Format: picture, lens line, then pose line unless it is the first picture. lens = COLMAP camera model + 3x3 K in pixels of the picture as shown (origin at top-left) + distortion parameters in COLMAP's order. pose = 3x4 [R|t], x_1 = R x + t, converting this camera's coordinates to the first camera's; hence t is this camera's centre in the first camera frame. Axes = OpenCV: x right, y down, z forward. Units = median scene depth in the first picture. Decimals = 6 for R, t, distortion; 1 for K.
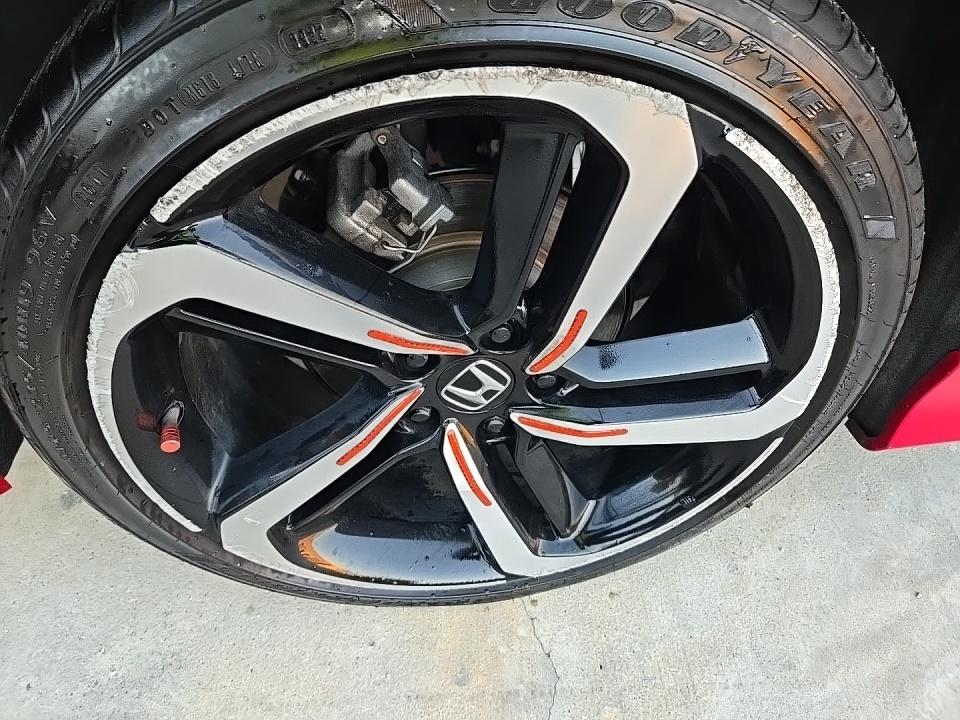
lens RADIAL K [[647.2, 0, 481.6], [0, 647.2, 360.8], [0, 0, 1]] dist [0.046974, -0.038323]
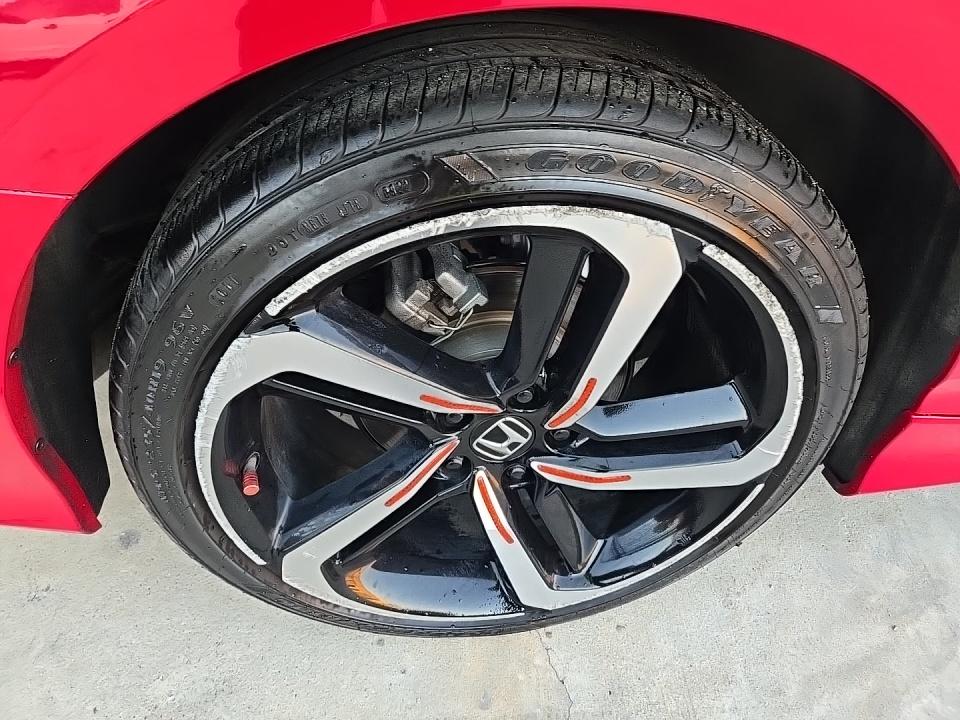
lens RADIAL K [[647.2, 0, 487.8], [0, 647.2, 363.5], [0, 0, 1]] dist [0.046974, -0.038323]
pose [[0.999981, 0.002161, 0.005792, -0.042473], [-0.001772, 0.997786, -0.066483, -0.019924], [-0.005923, 0.066472, 0.997771, -0.188392]]
